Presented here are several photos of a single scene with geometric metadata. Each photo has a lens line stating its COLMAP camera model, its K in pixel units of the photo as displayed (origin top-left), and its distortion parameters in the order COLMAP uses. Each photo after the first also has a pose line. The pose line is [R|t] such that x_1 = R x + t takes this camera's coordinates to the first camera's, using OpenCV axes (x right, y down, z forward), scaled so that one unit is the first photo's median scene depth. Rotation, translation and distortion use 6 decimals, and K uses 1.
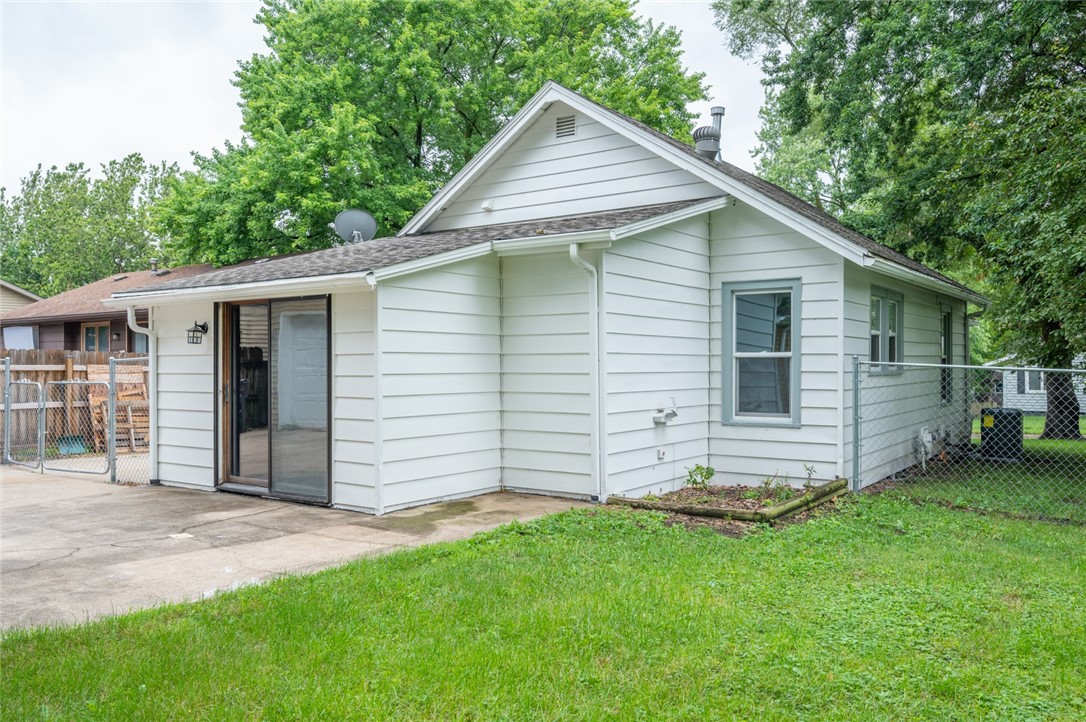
lens RADIAL K [[820.0, 0, 541.7], [0, 820.0, 377.7], [0, 0, 1]] dist [-0.005675, -0.004650]
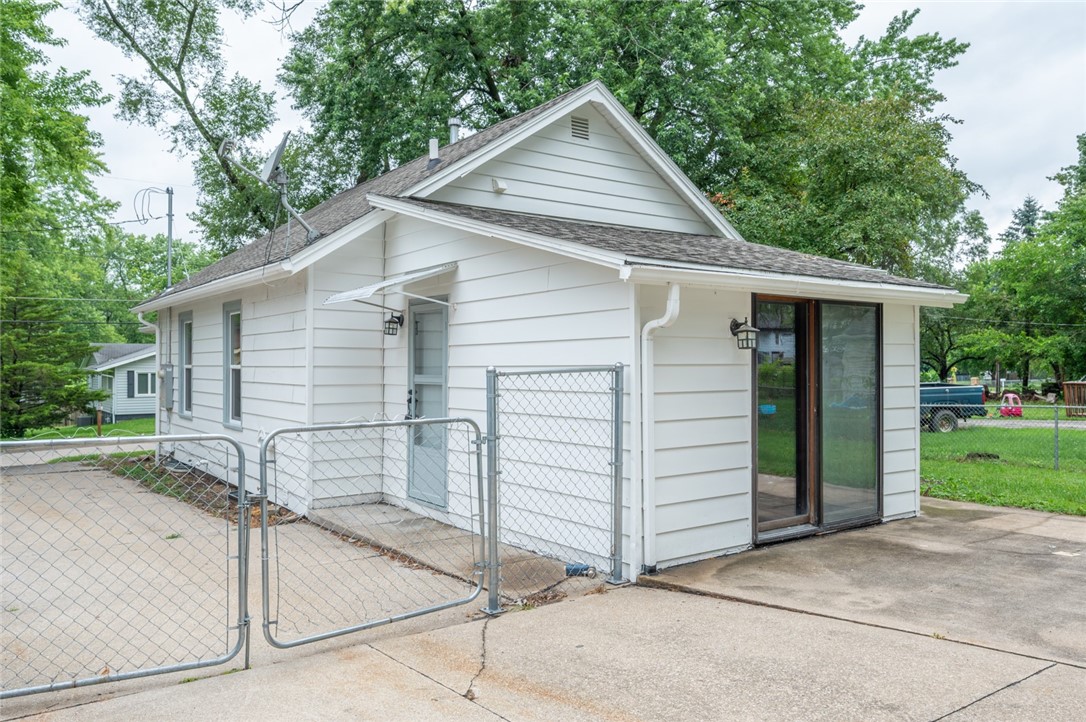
lens RADIAL K [[823.9, 0, 543.0], [0, 823.9, 361.0], [0, 0, 1]] dist [0.000908, -0.000038]
pose [[0.333247, 0.004684, 0.942828, -1.021393], [0.019583, 0.999738, -0.011888, -0.022744], [-0.942636, 0.022425, 0.333067, 0.817516]]
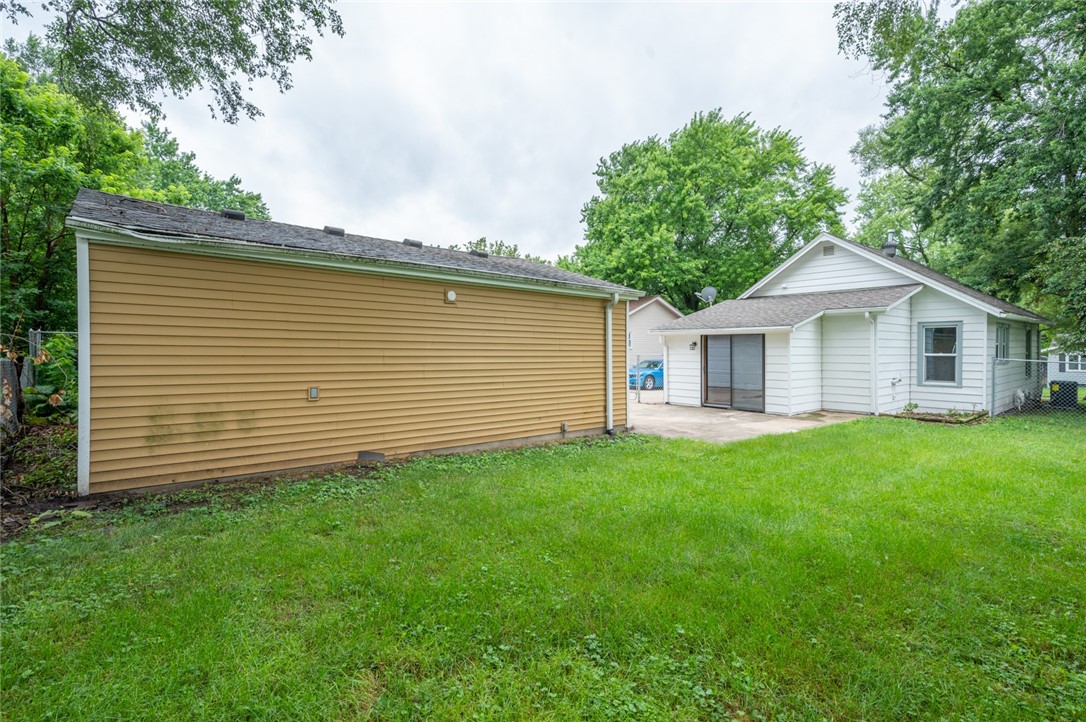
lens RADIAL K [[505.7, 0, 543.0], [0, 505.7, 361.0], [0, 0, 1]] dist [0.000148, 0.001031]
pose [[0.967593, 0.009242, -0.252345, -0.422326], [-0.006821, 0.999922, 0.010467, -0.017705], [0.252422, -0.008407, 0.967581, -0.600304]]
